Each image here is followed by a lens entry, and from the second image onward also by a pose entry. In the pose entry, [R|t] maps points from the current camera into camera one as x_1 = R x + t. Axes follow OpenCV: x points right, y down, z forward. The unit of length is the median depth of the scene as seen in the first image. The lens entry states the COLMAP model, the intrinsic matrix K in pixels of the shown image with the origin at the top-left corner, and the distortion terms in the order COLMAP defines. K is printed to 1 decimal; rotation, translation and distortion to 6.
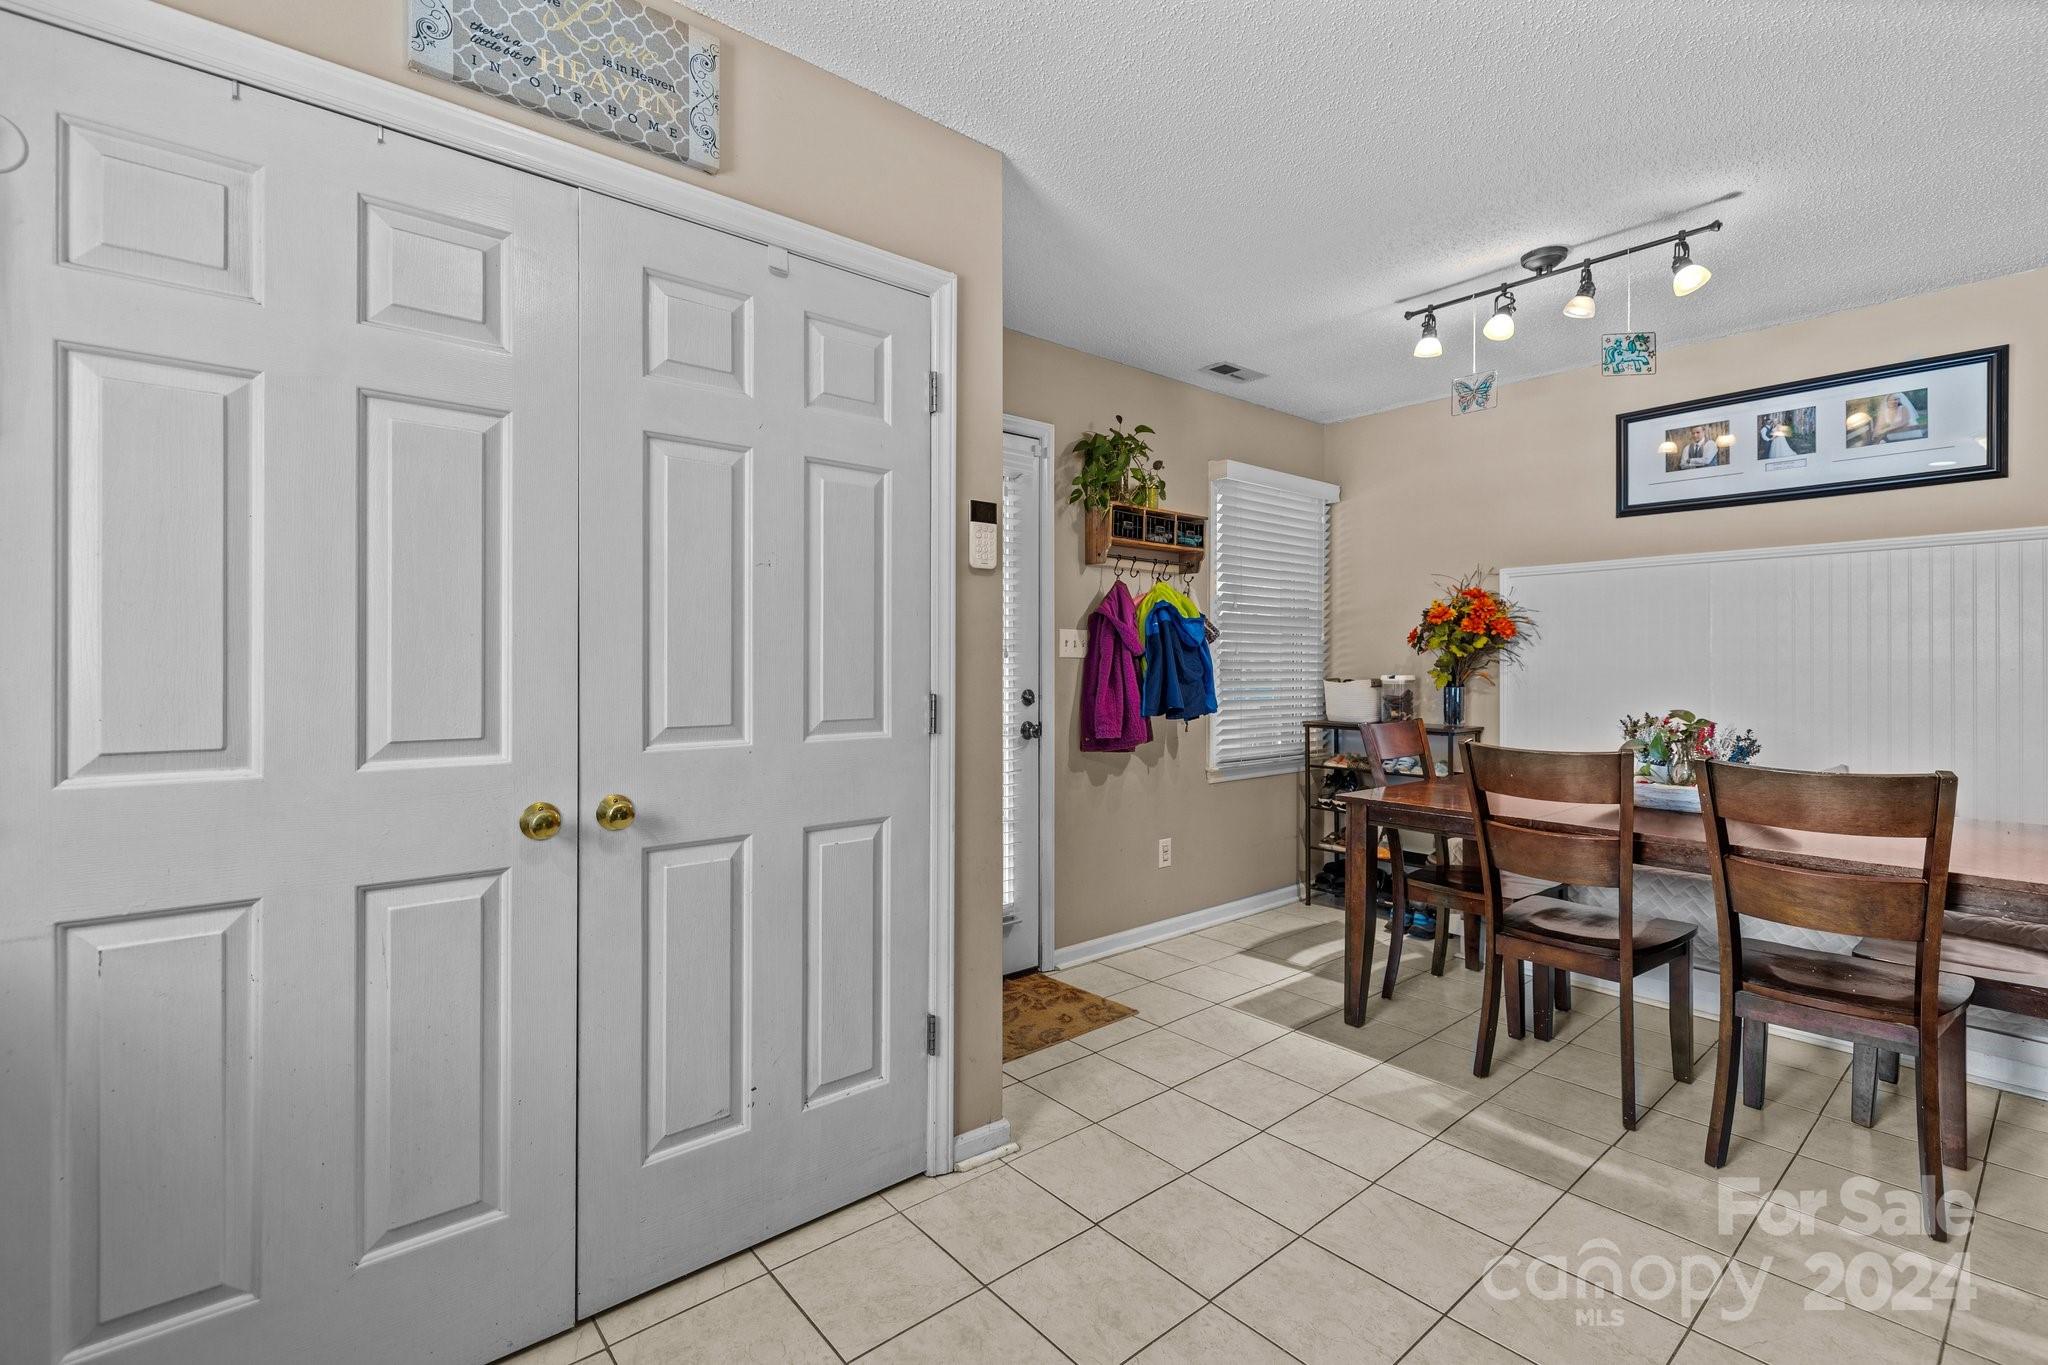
lens RADIAL K [[920.6, 0, 1008.9], [0, 920.6, 665.2], [0, 0, 1]] dist [-0.007100, 0.001023]
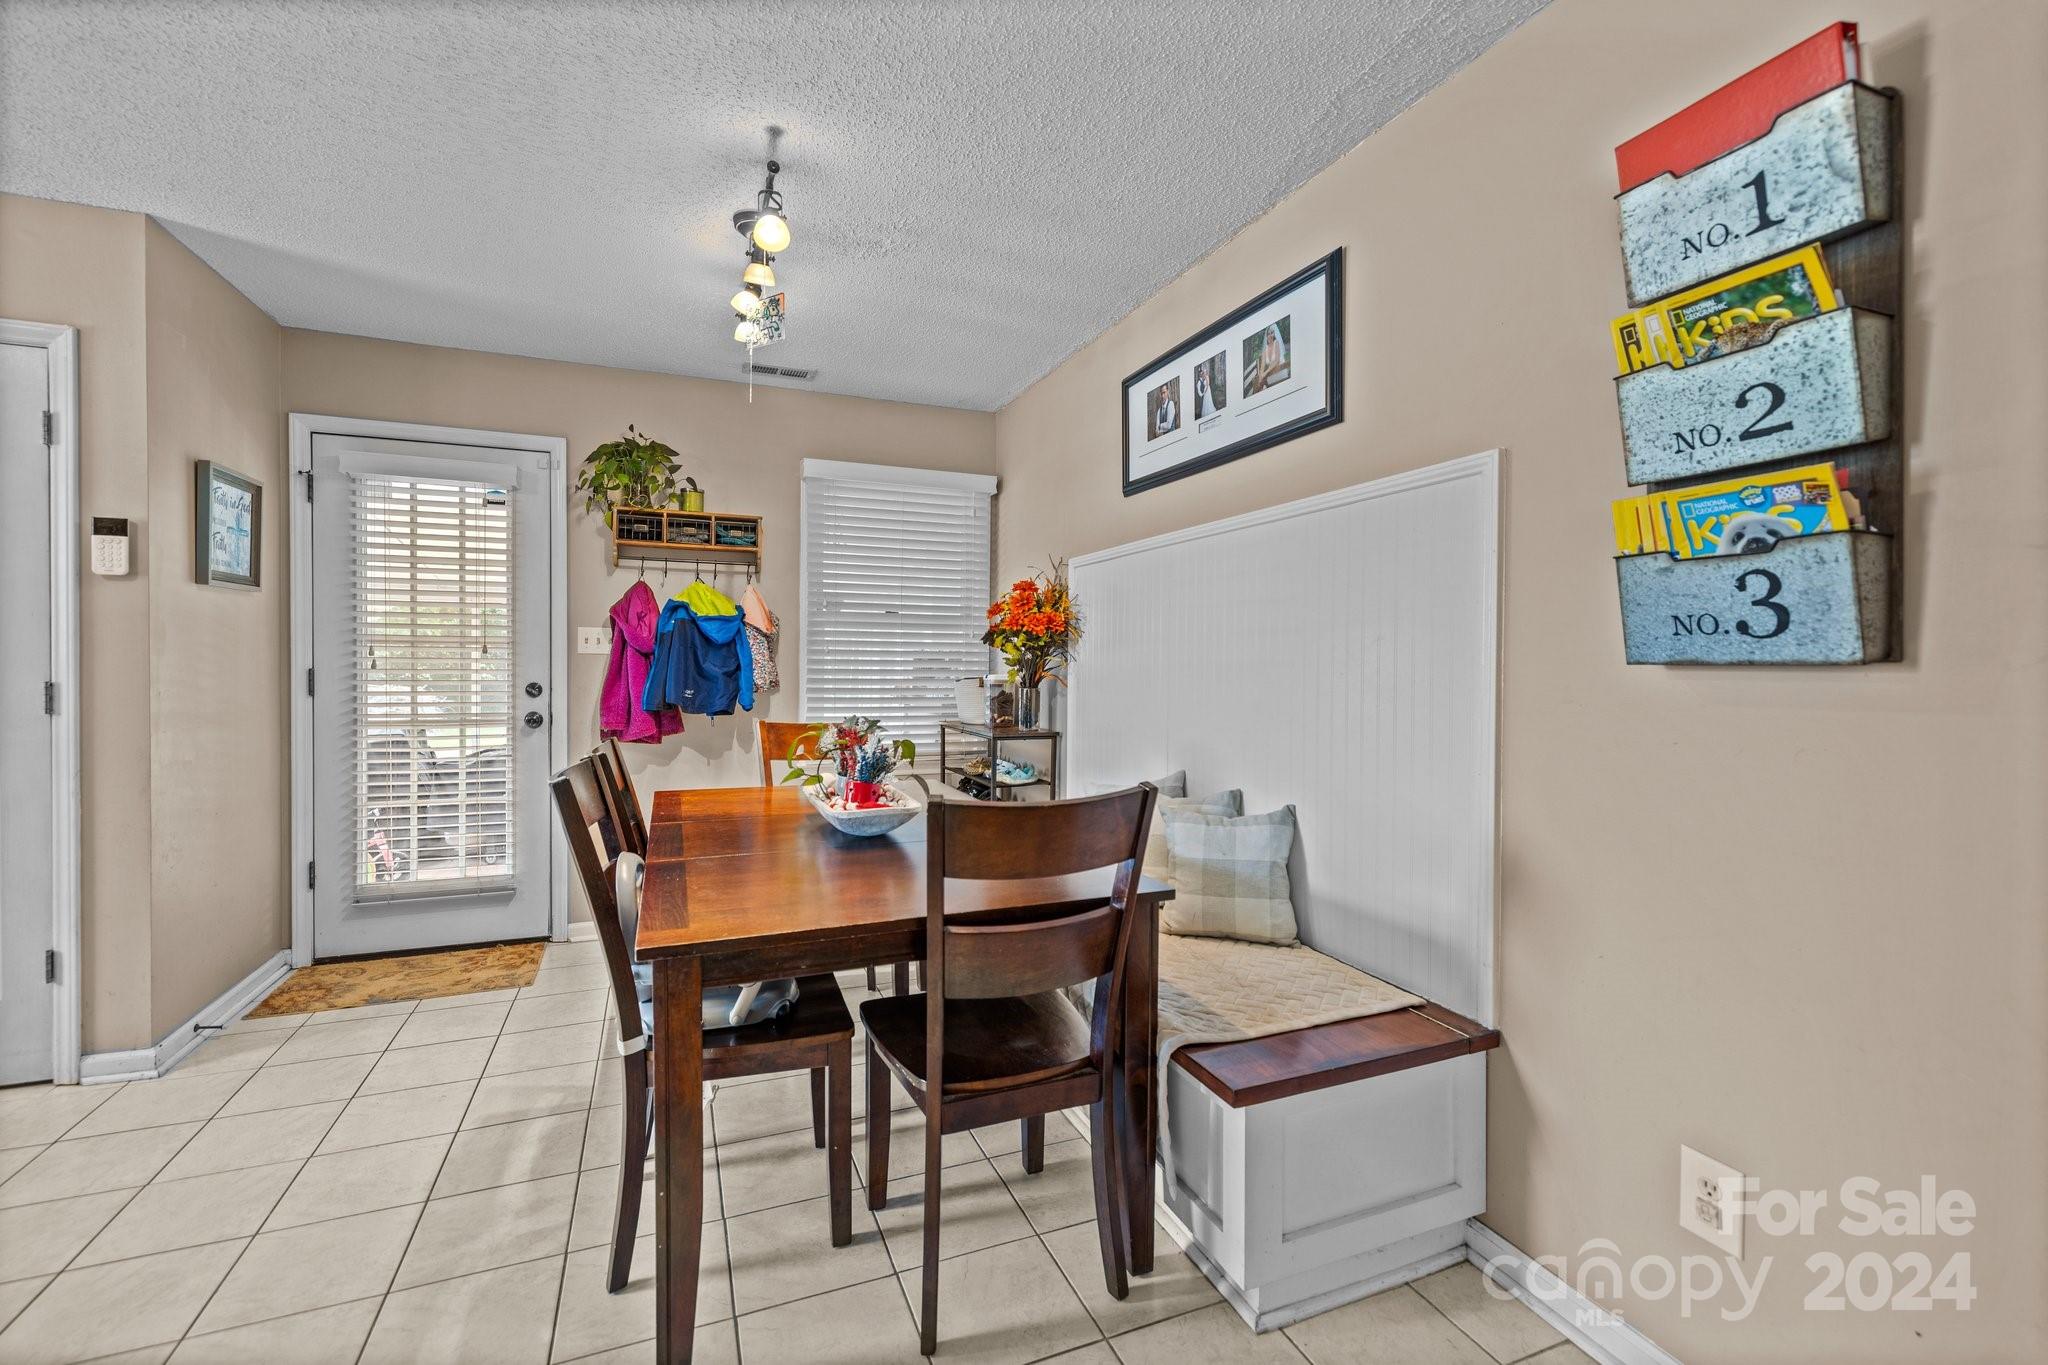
lens RADIAL K [[878.5, 0, 1012.6], [0, 878.5, 668.7], [0, 0, 1]] dist [0.001622, -0.001538]
pose [[0.951610, 0.010306, -0.307137, 0.911137], [-0.008551, 0.999939, 0.007058, -0.002279], [0.307191, -0.004090, 0.951639, 0.187862]]
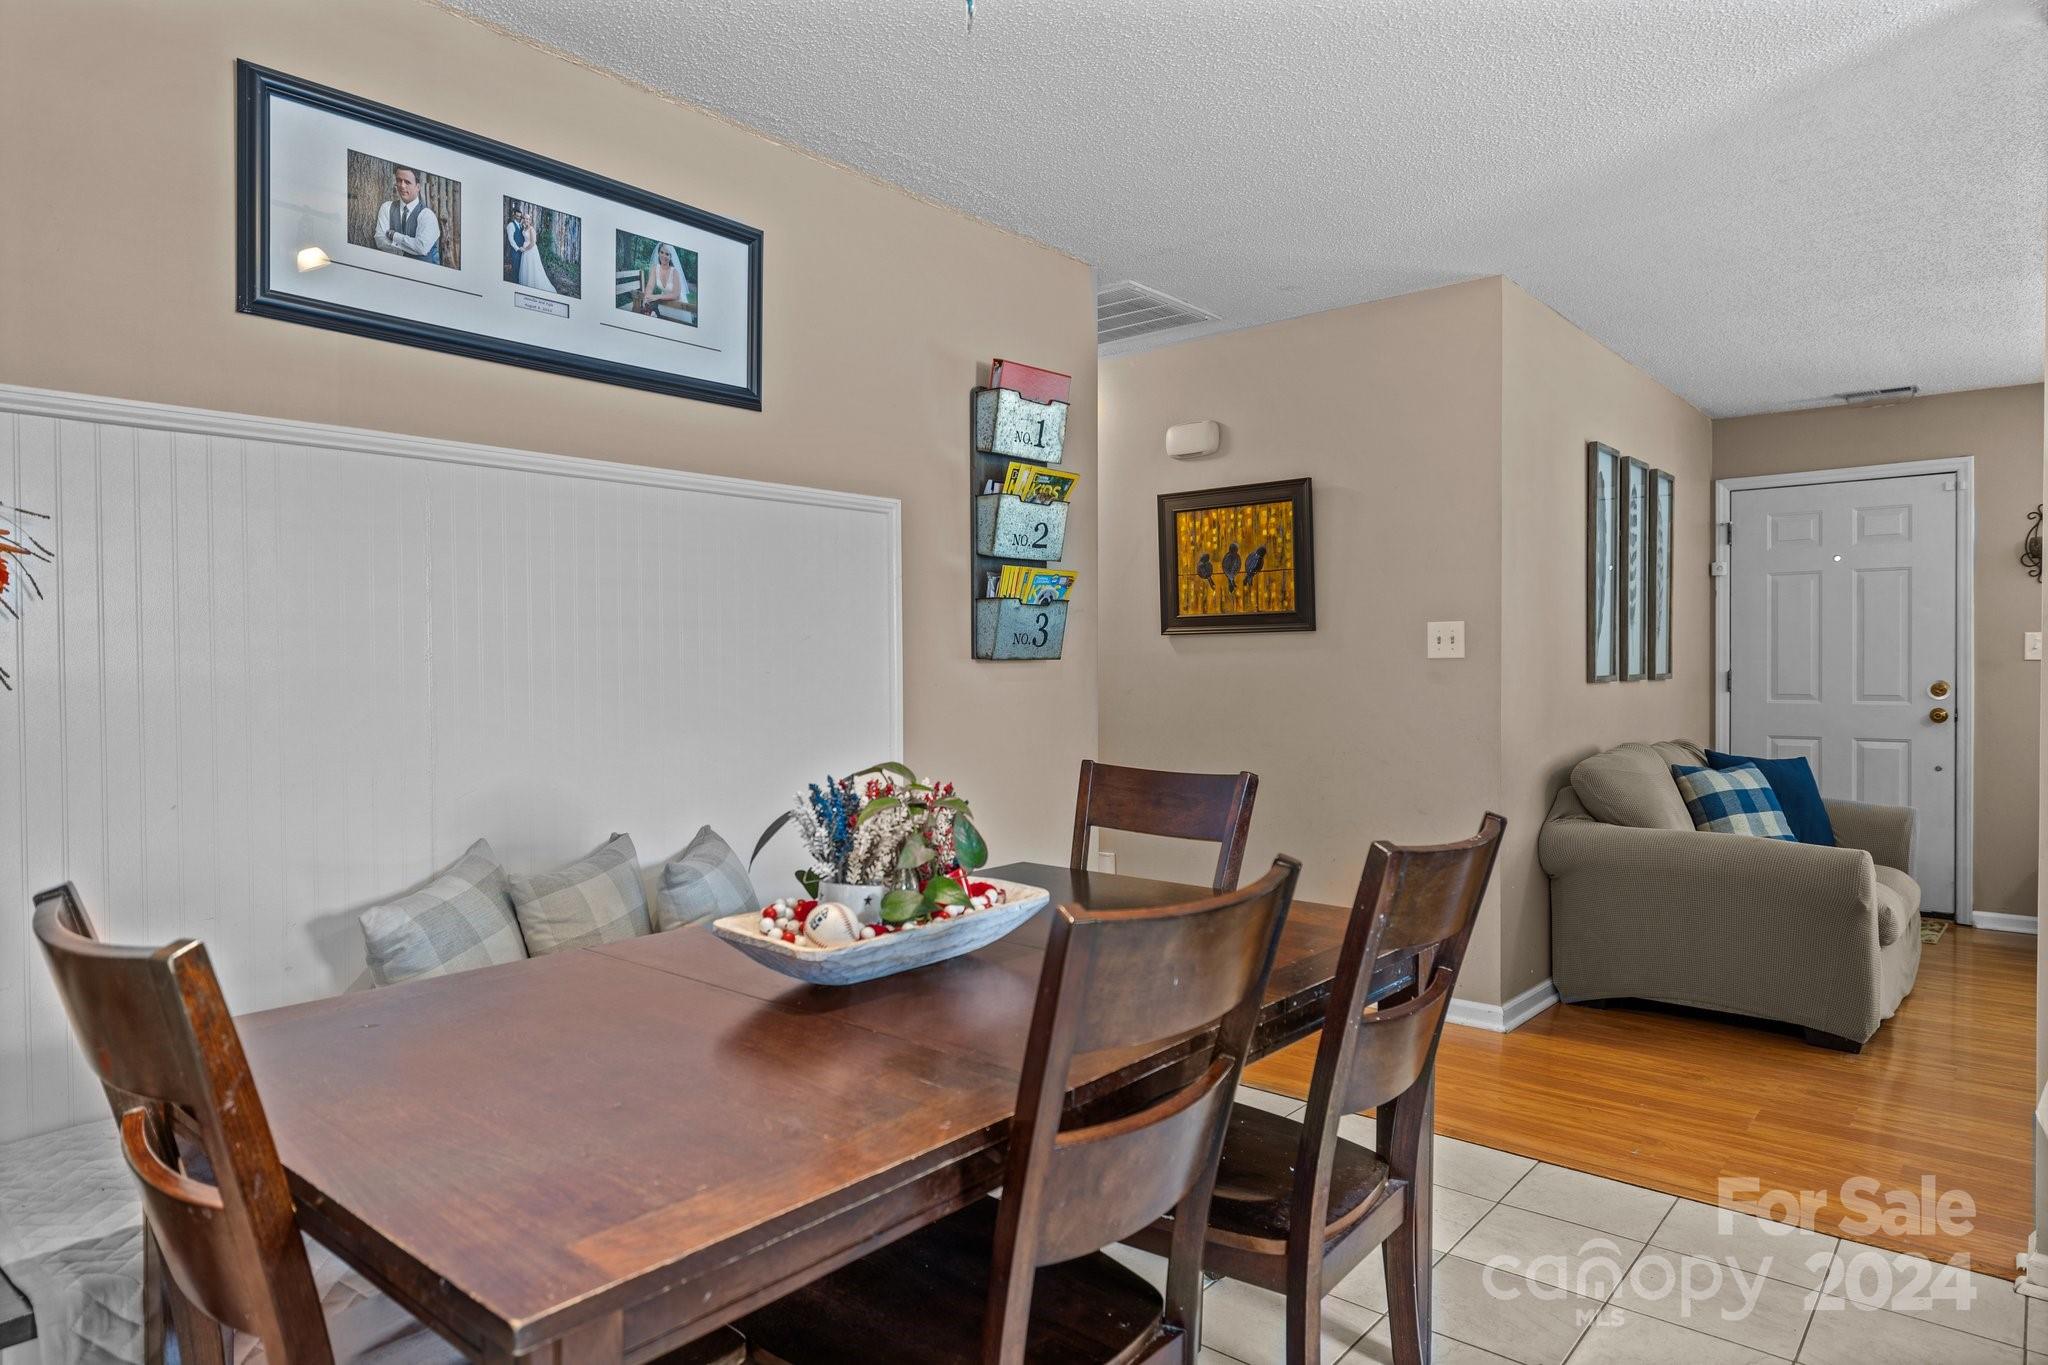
lens RADIAL K [[1259.7, 0, 1004.0], [0, 1259.7, 674.3], [0, 0, 1]] dist [0.003655, -0.001641]
pose [[-0.182087, -0.012773, 0.983199, 0.048856], [0.002628, 0.999906, 0.013477, -0.006192], [-0.983279, 0.005038, -0.182037, 0.853743]]
